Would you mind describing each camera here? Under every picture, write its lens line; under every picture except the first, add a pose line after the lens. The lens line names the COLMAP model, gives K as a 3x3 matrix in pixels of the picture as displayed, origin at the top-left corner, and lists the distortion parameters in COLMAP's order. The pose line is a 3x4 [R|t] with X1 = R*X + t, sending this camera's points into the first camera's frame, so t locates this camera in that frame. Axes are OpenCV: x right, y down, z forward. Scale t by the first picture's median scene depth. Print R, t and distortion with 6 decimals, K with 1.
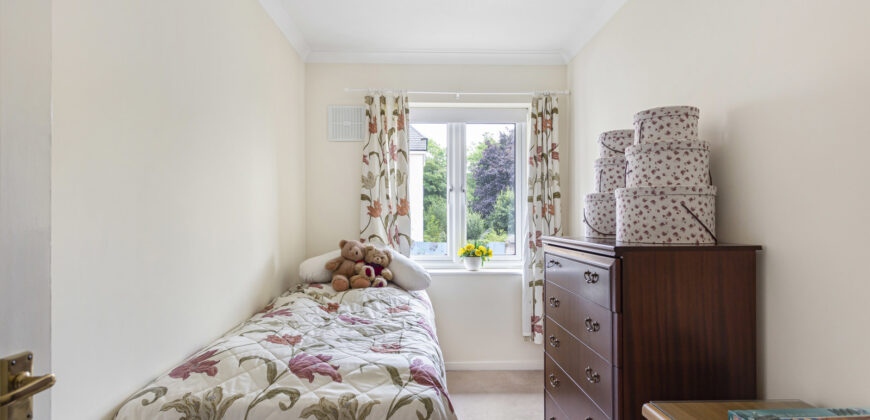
lens RADIAL K [[420.0, 0, 437.8], [0, 420.0, 211.8], [0, 0, 1]] dist [0.000316, 0.000912]
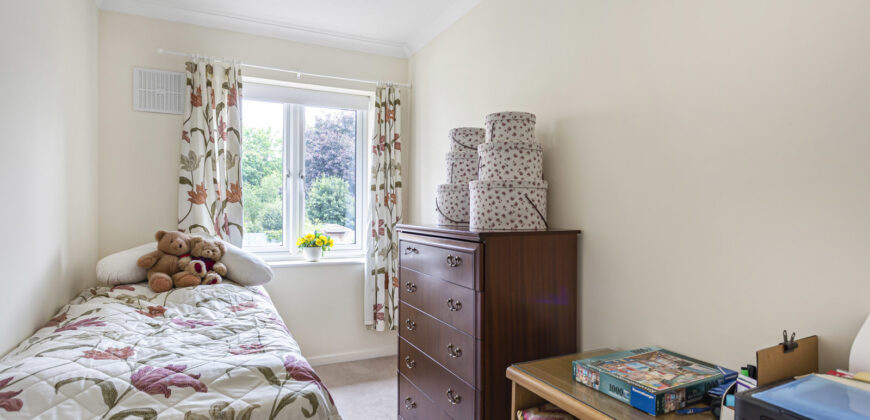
lens RADIAL K [[438.5, 0, 421.0], [0, 438.5, 200.8], [0, 0, 1]] dist [0.002140, 0.000875]
pose [[0.920049, 0.013768, 0.391561, -0.127526], [-0.014428, 0.999895, -0.001258, 0.001162], [-0.391538, -0.004492, 0.920151, -0.011879]]
